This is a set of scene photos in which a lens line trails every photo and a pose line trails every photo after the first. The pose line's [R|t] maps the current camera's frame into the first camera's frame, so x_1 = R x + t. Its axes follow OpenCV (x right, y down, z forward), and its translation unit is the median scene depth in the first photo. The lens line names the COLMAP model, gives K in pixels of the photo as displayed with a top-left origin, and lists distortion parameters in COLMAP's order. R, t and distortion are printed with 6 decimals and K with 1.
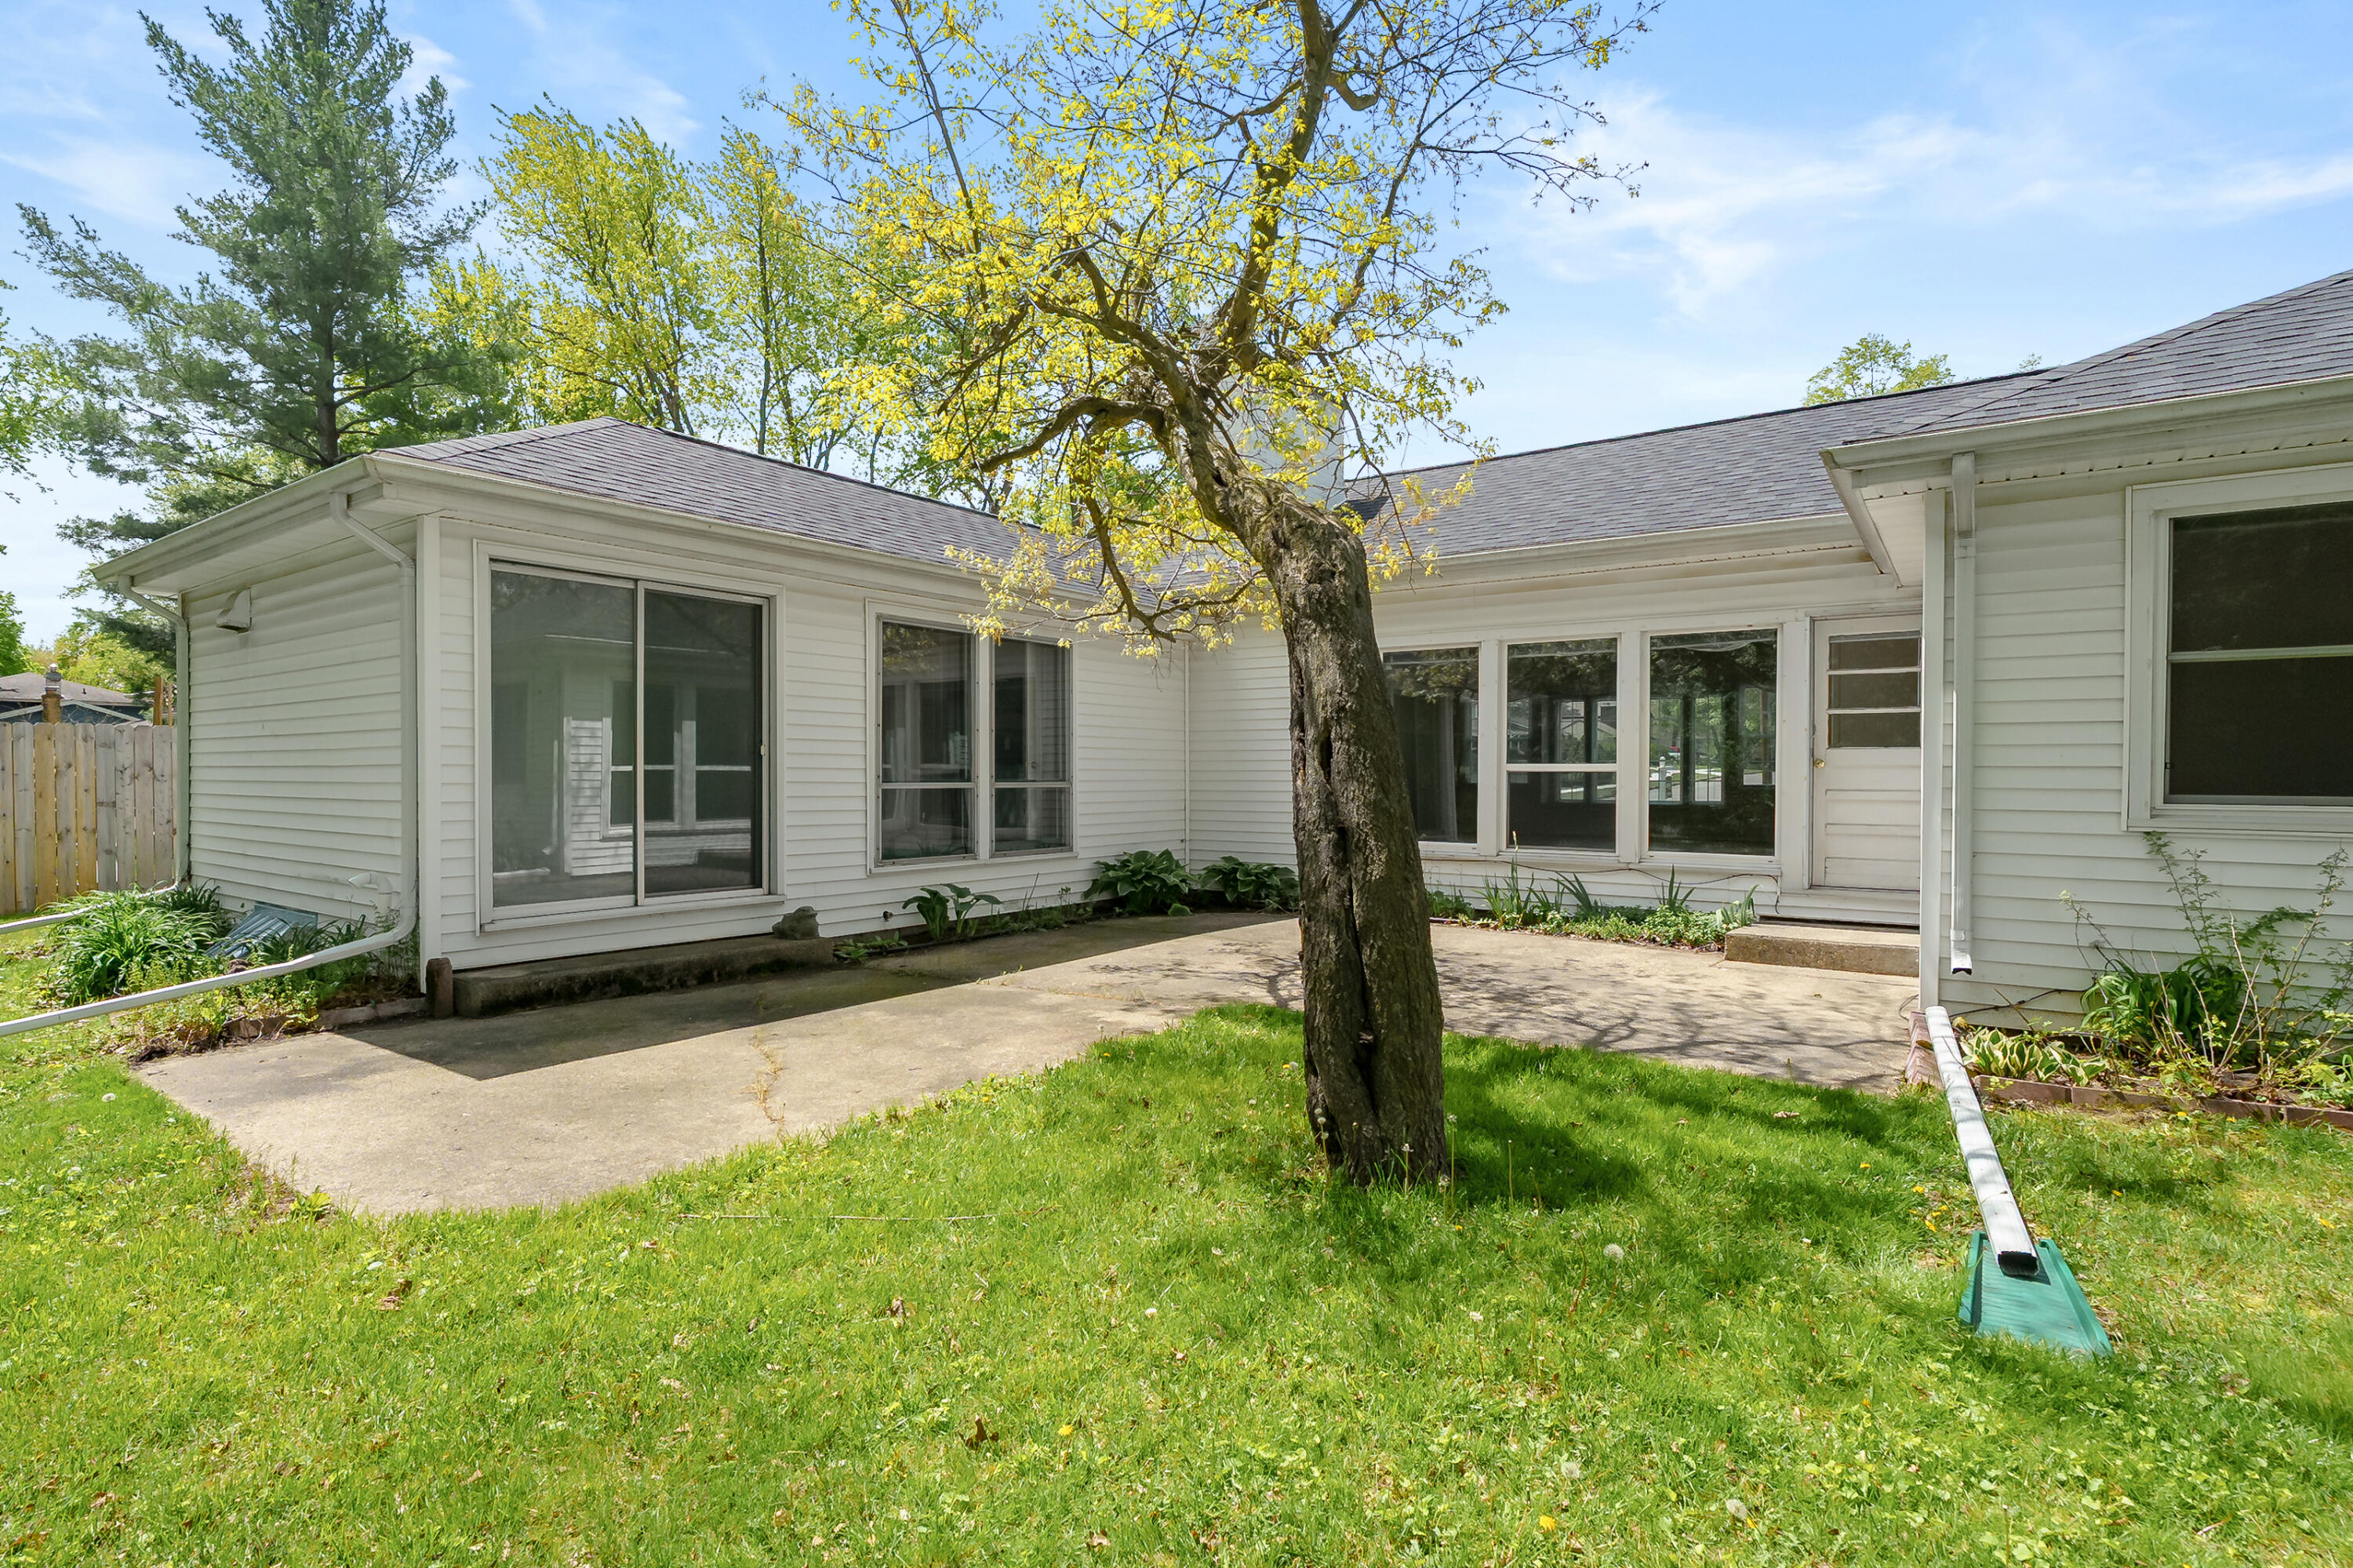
lens RADIAL K [[1139.6, 0, 1176.5], [0, 1139.6, 784.0], [0, 0, 1]] dist [0.000787, -0.000115]
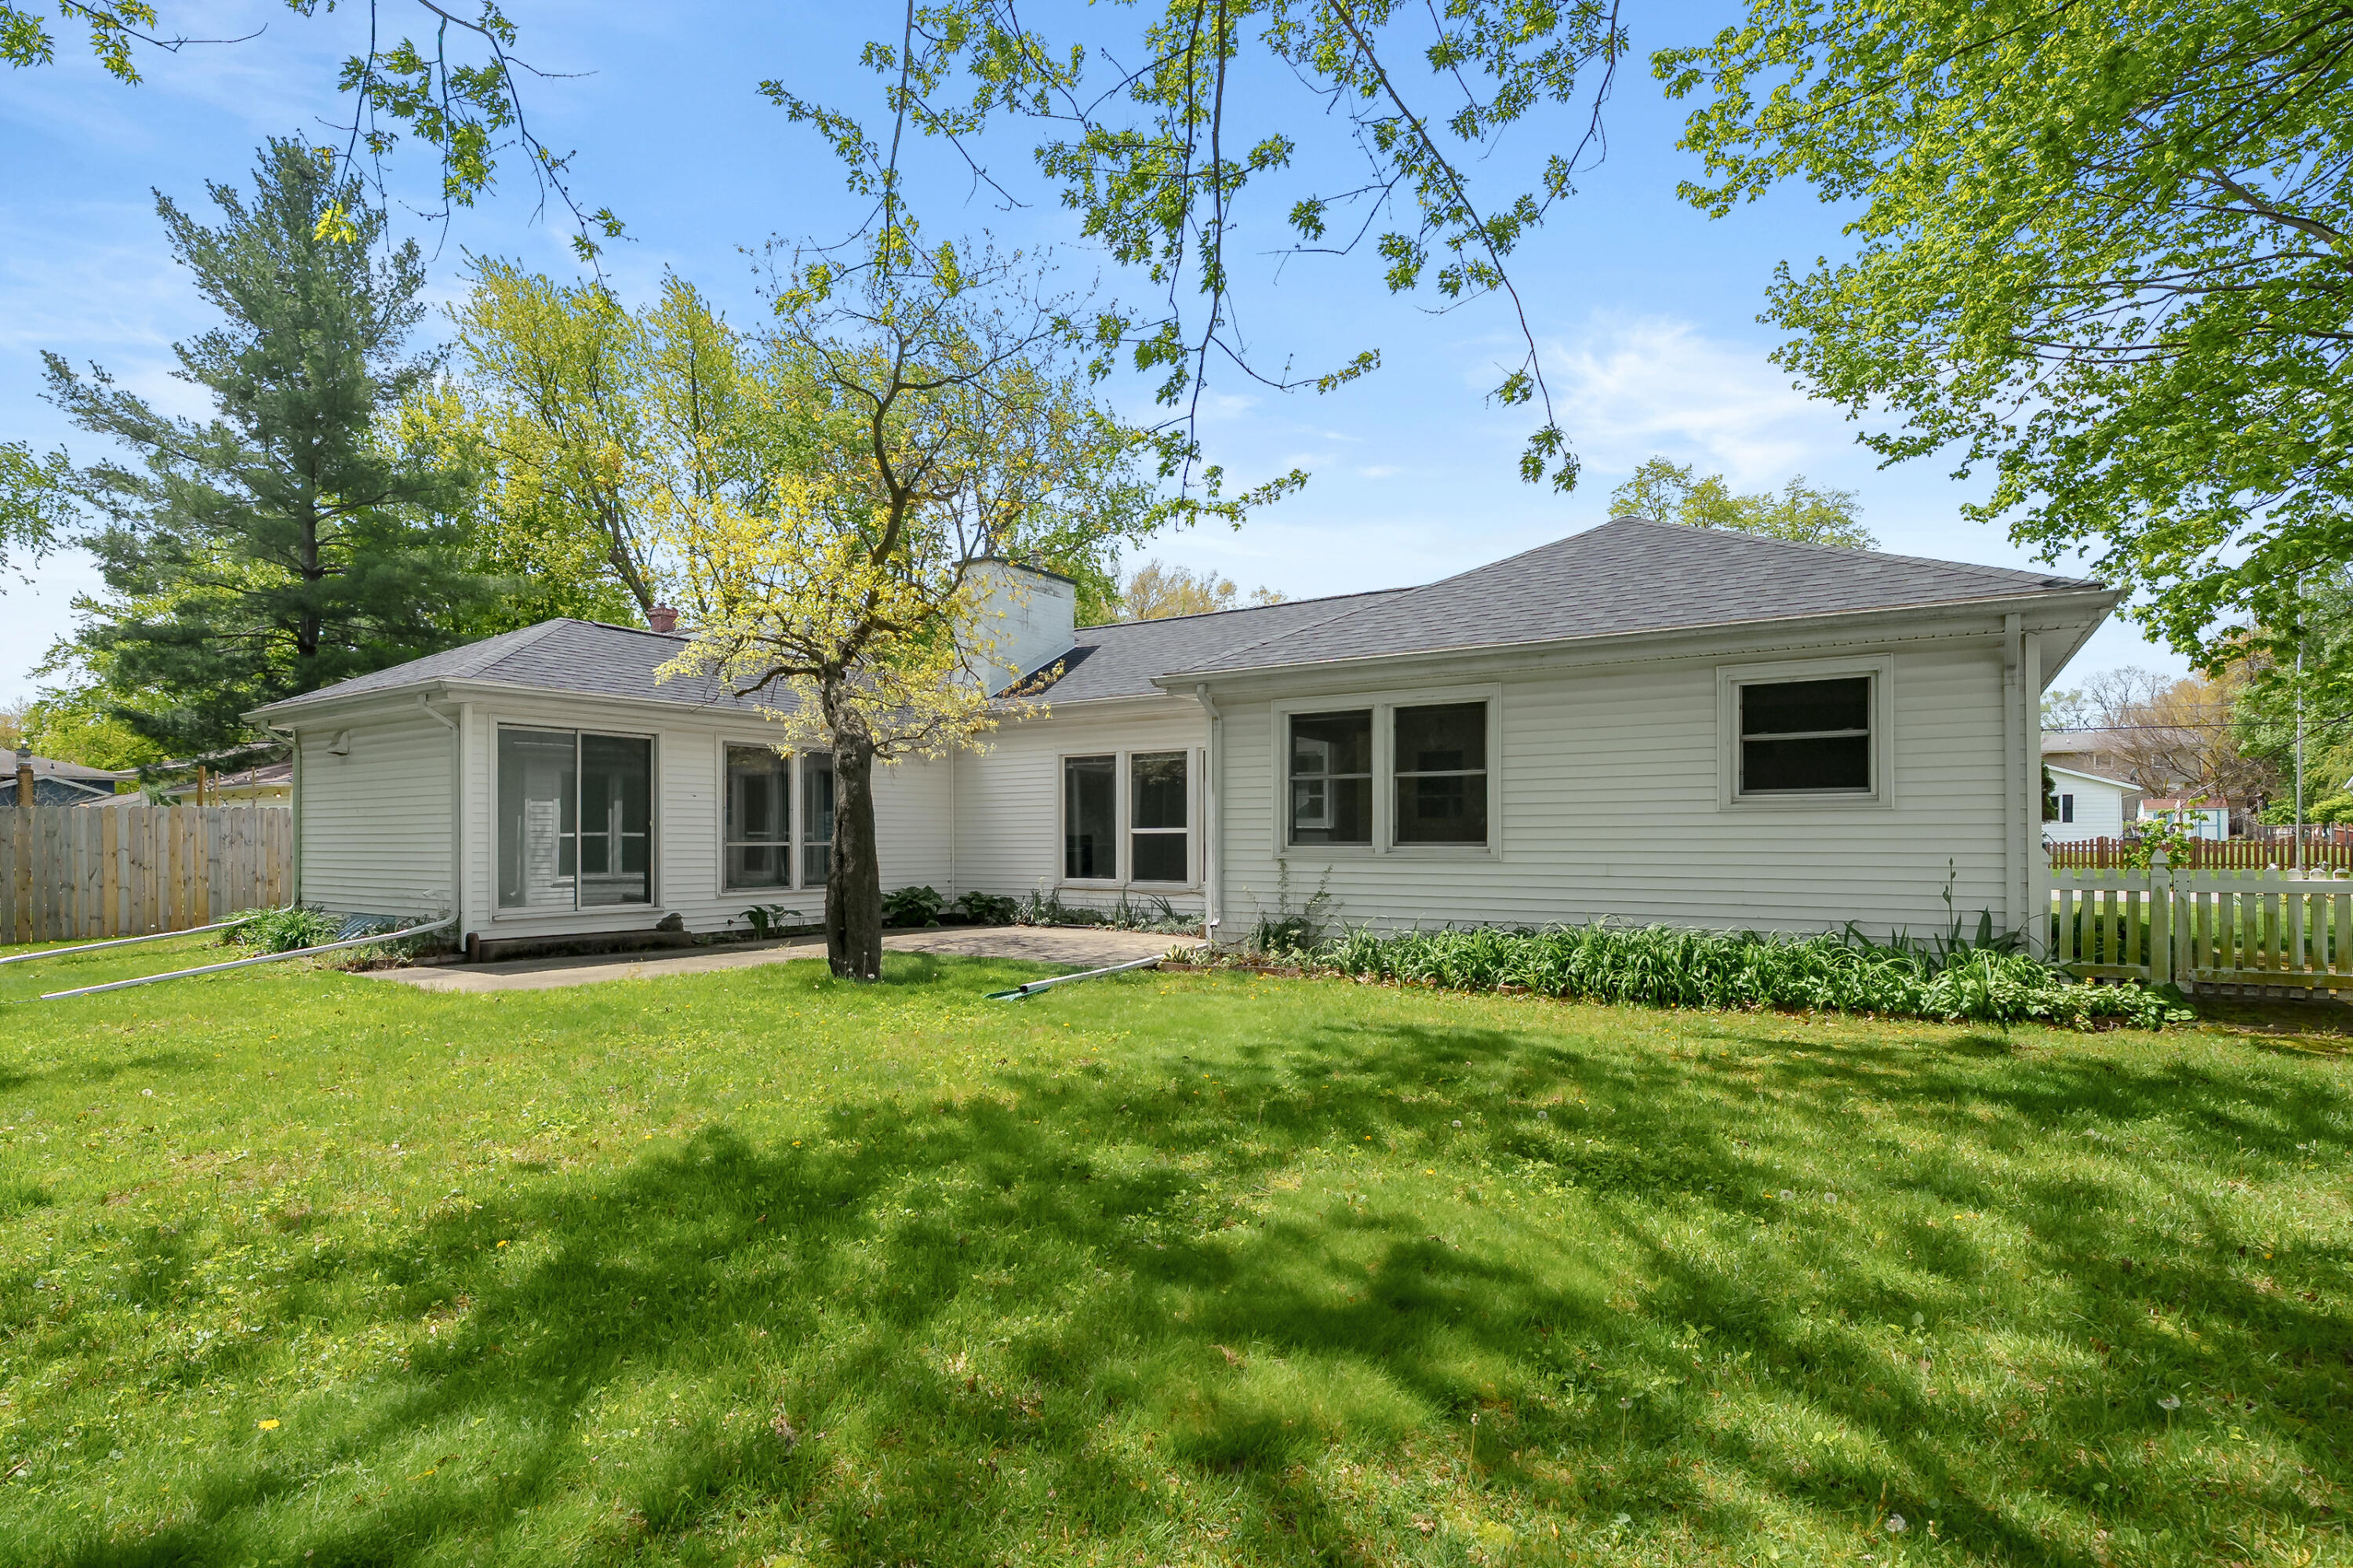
lens RADIAL K [[1124.5, 0, 1153.2], [0, 1124.5, 827.8], [0, 0, 1]] dist [-0.002525, -0.000475]
pose [[0.999571, -0.005081, 0.028843, 0.191999], [0.005629, 0.999805, -0.018952, 0.007688], [-0.028741, 0.019107, 0.999404, -0.398429]]
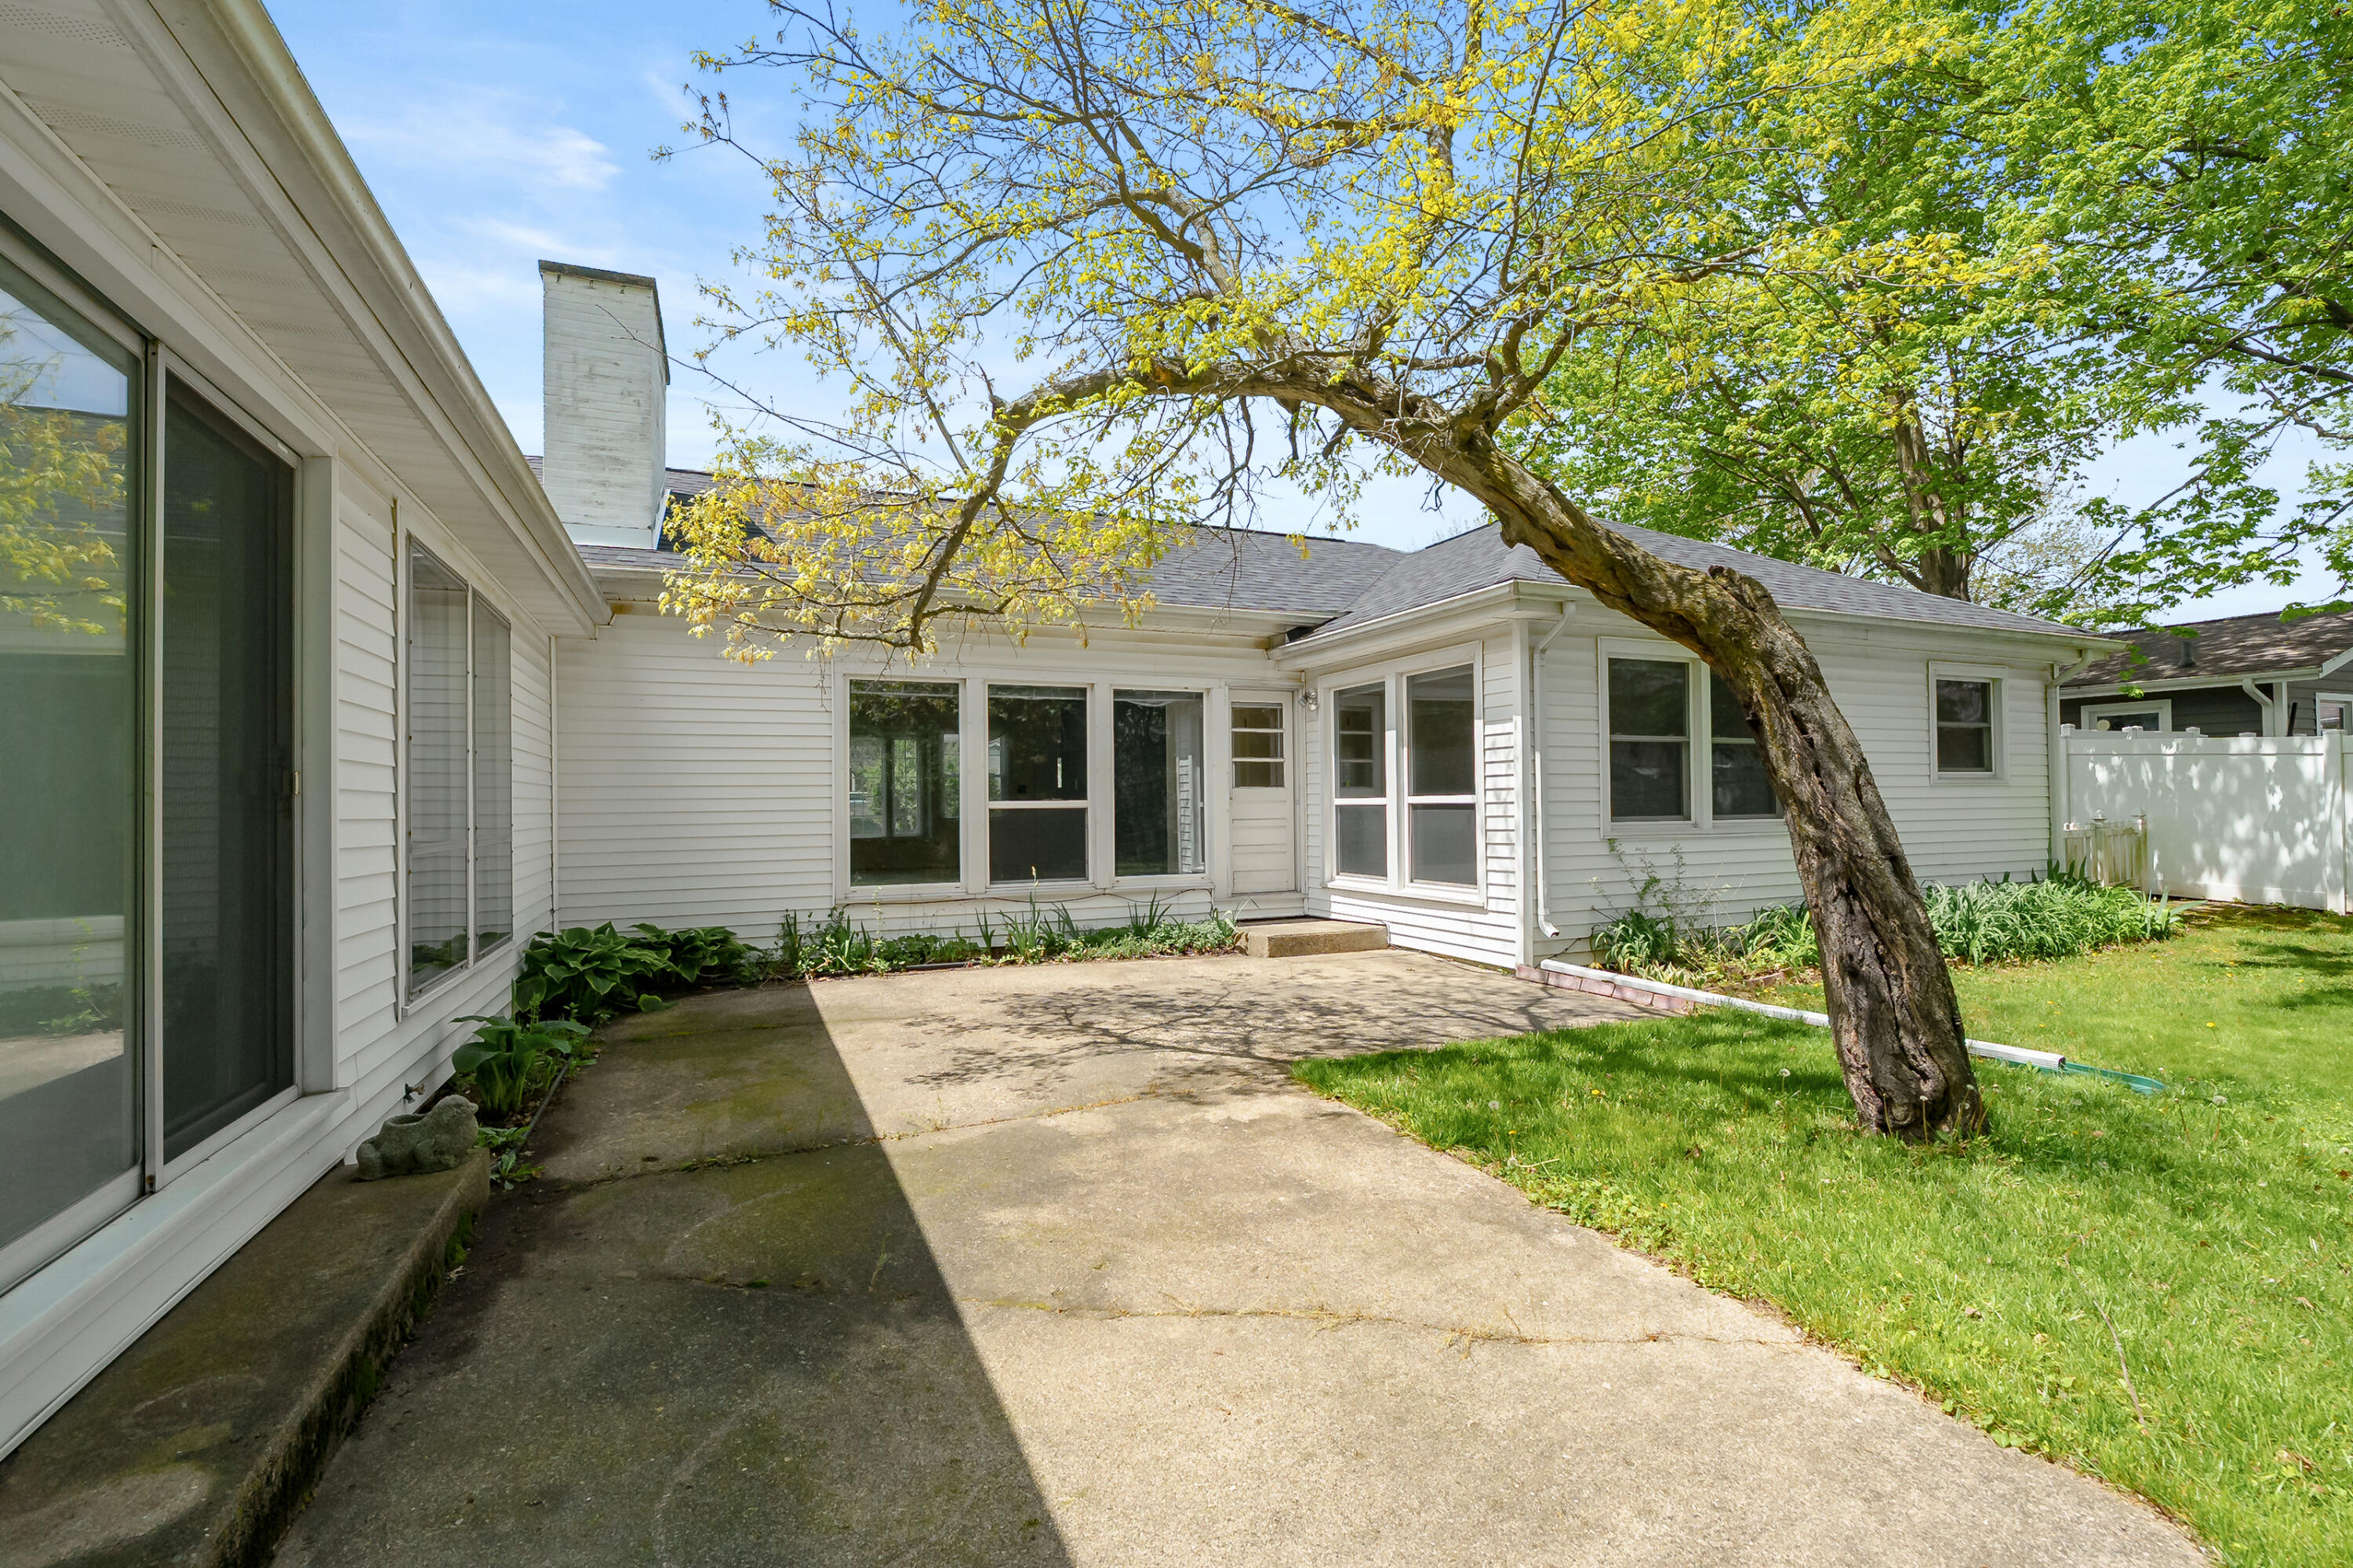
lens RADIAL K [[1049.3, 0, 1176.5], [0, 1049.3, 784.0], [0, 0, 1]] dist [0.001034, 0.000015]
pose [[0.519114, 0.008985, 0.854657, -0.293635], [0.019068, 0.999574, -0.022090, -0.006300], [-0.854492, 0.027763, 0.518722, 0.260275]]
